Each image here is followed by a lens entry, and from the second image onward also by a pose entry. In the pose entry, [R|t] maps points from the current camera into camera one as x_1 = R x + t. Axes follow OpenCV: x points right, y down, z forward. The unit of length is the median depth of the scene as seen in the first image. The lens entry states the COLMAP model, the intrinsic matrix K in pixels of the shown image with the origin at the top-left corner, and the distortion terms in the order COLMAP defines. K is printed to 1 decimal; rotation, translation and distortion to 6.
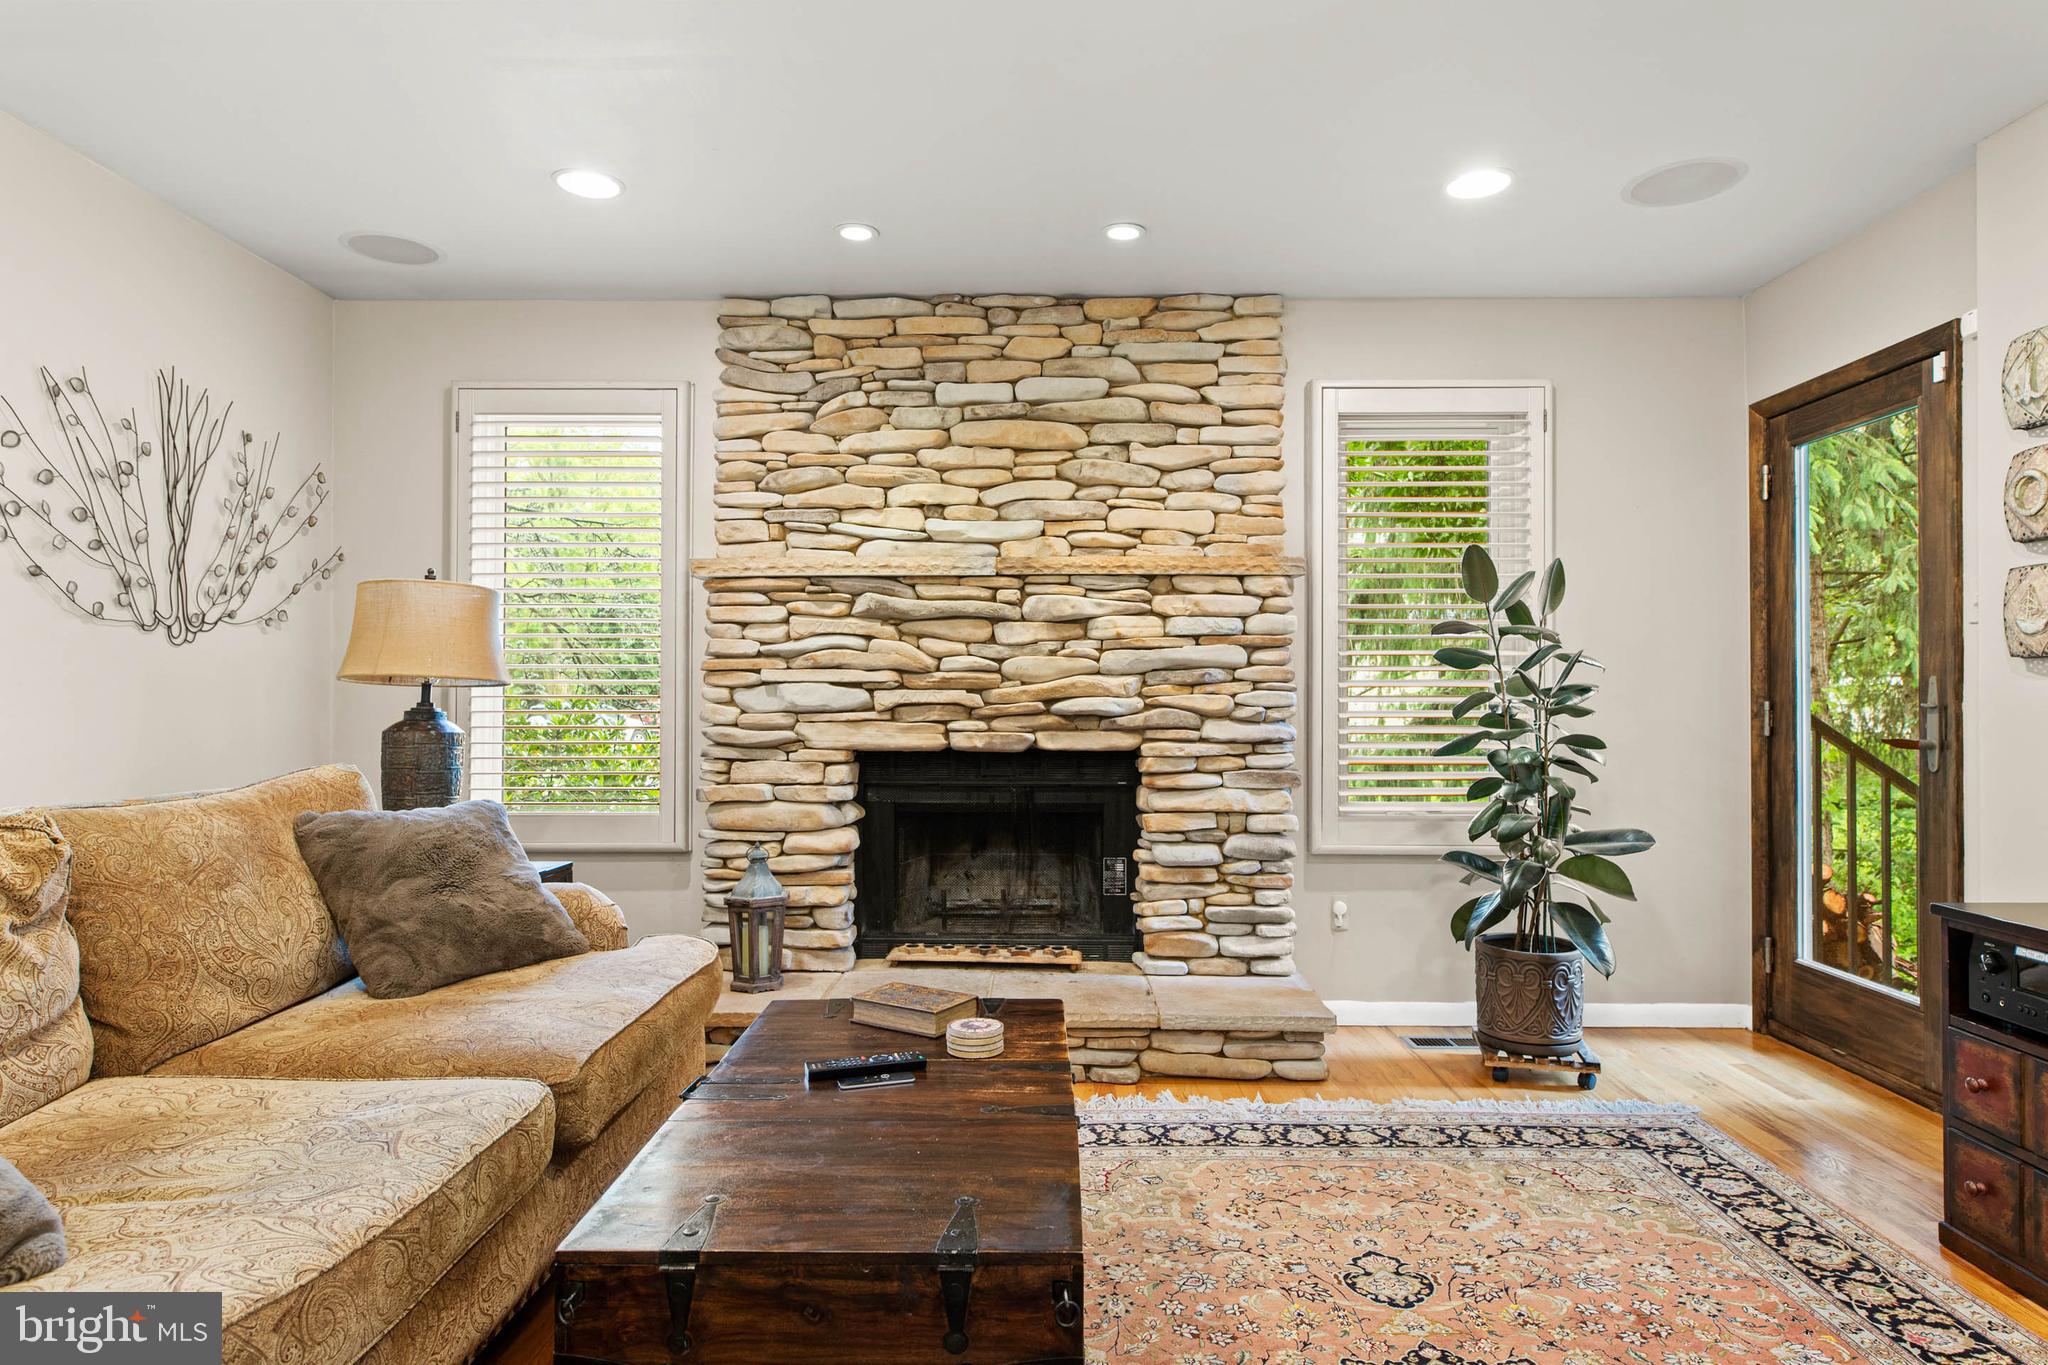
lens RADIAL K [[1207.9, 0, 1049.5], [0, 1207.9, 687.5], [0, 0, 1]] dist [0.002564, -0.002290]
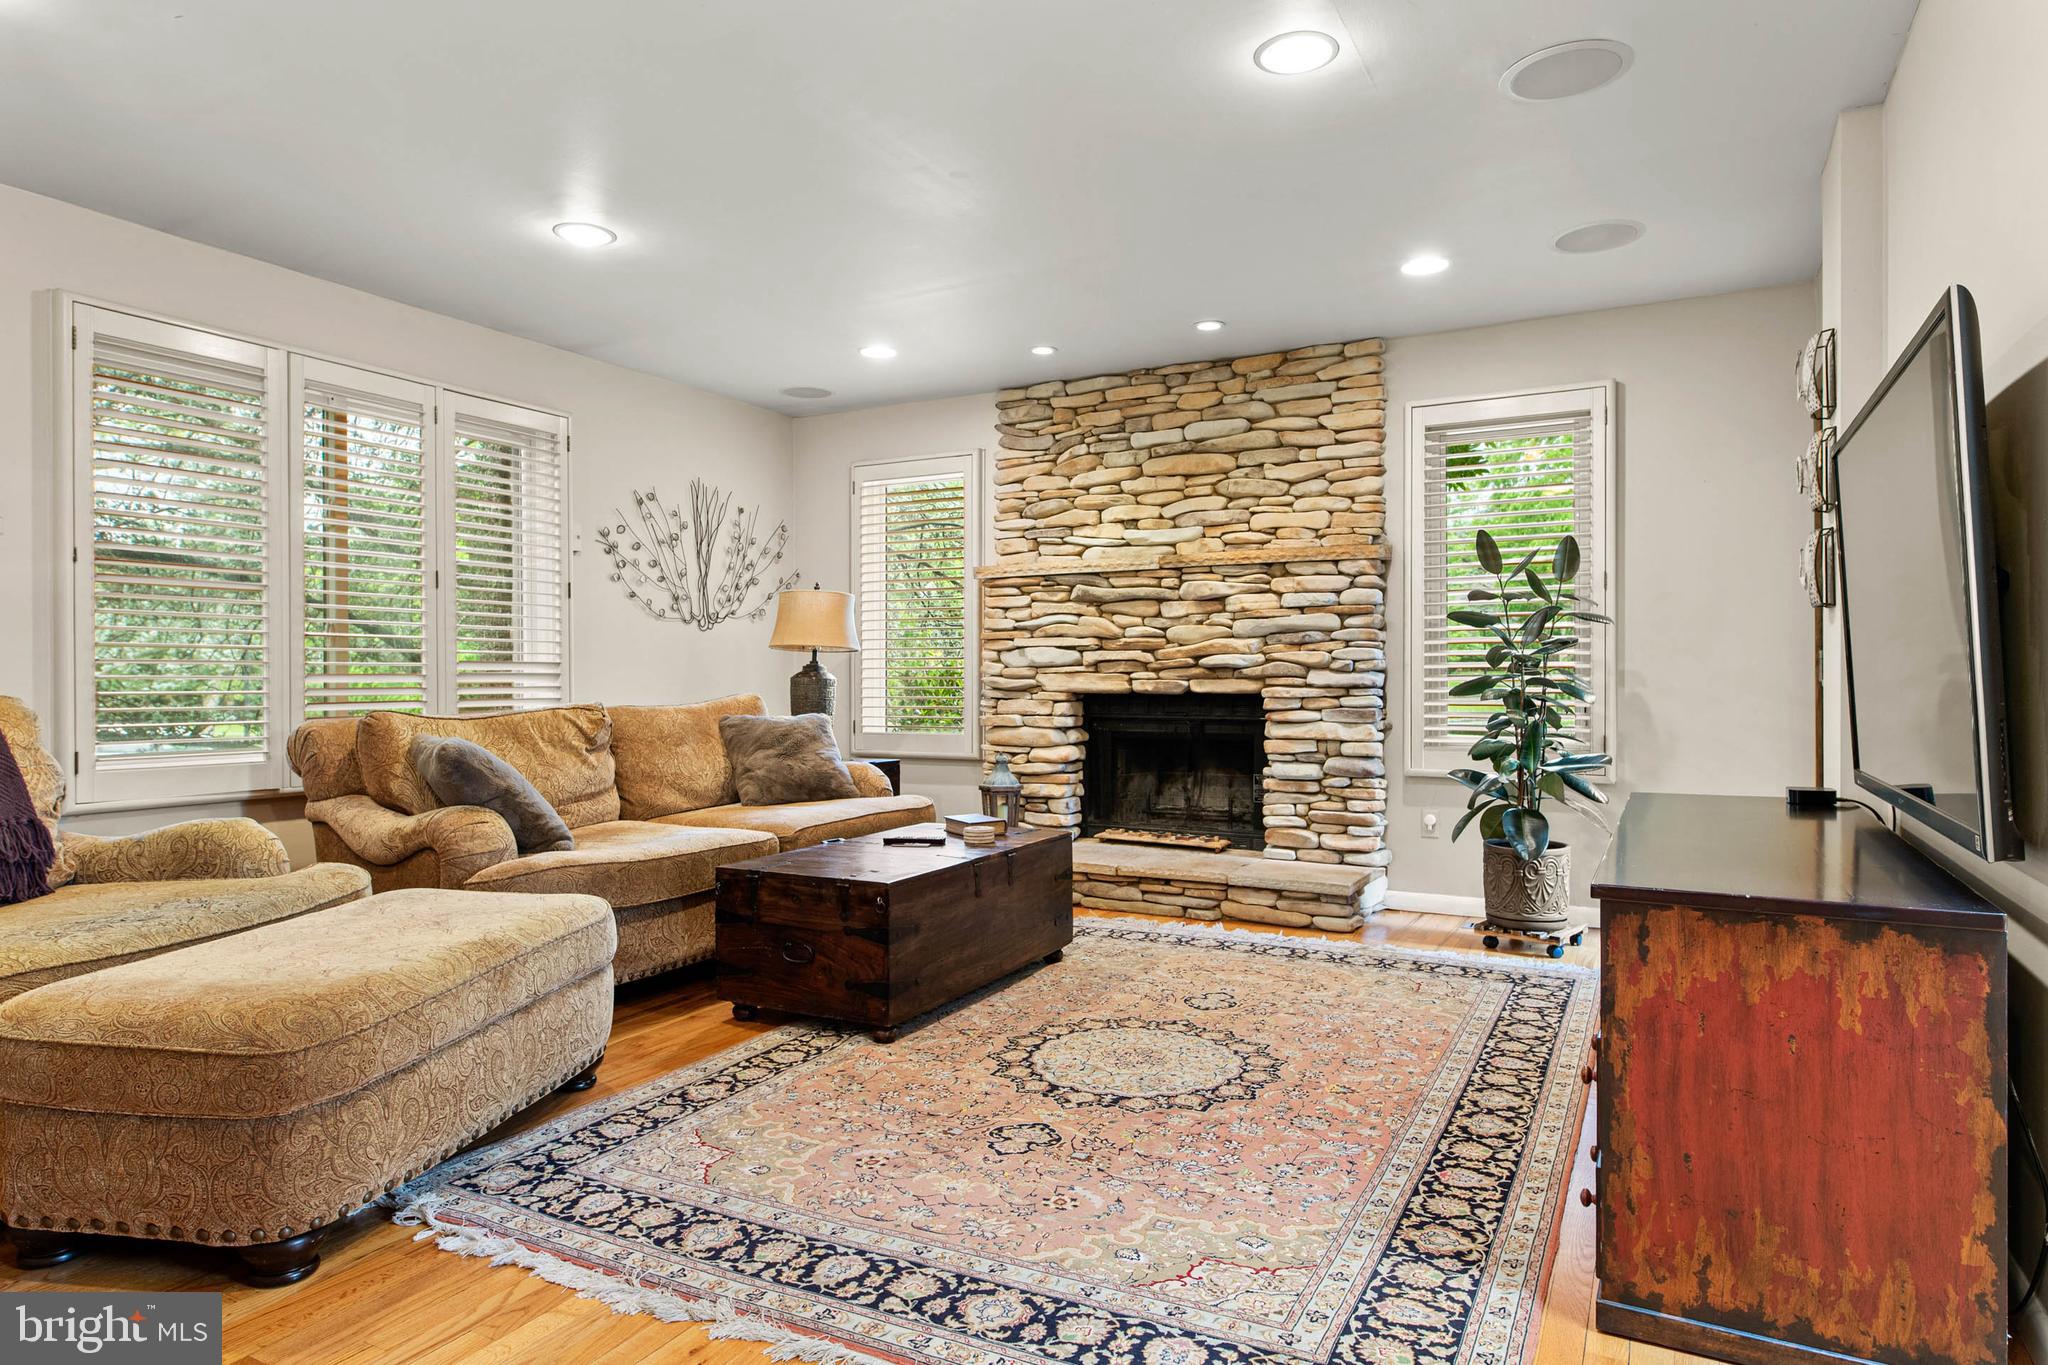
lens RADIAL K [[1207.9, 0, 1011.9], [0, 1207.9, 681.8], [0, 0, 1]] dist [0.002564, -0.002290]
pose [[0.879630, -0.001484, -0.475657, 0.474099], [0.009374, 0.999855, 0.014214, 0.017431], [0.475566, -0.016962, 0.879516, -0.325925]]
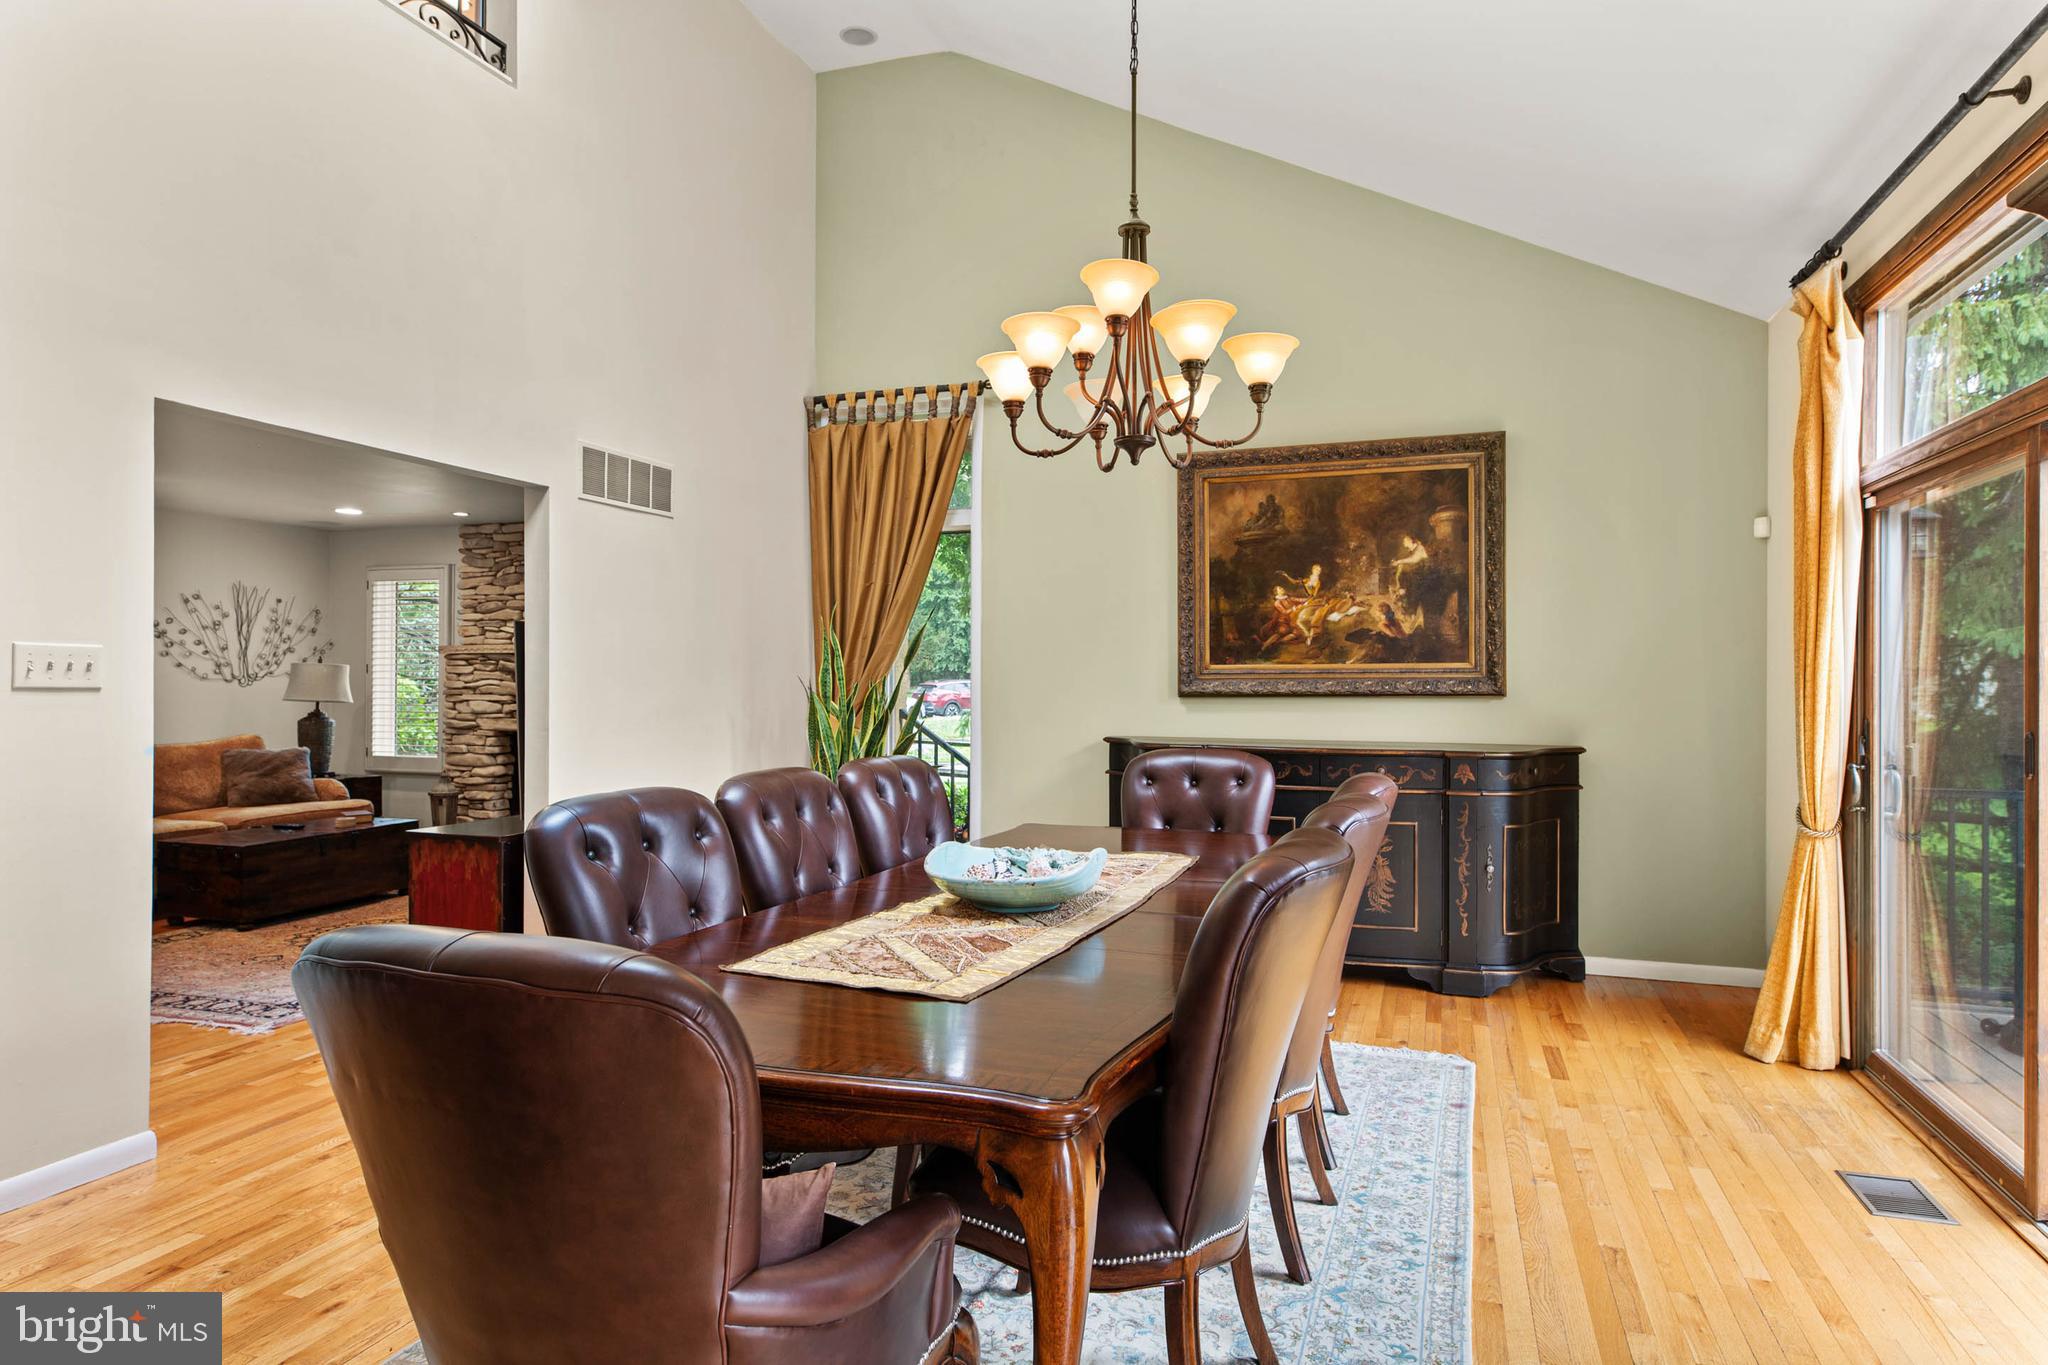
lens RADIAL K [[1207.9, 0, 1010.4], [0, 1207.9, 670.8], [0, 0, 1]] dist [0.002564, -0.002290]
pose [[0.946311, 0.001260, -0.323257, 1.464323], [0.000856, 0.999979, 0.006402, -0.072857], [0.323258, -0.006335, 0.946290, -0.810789]]
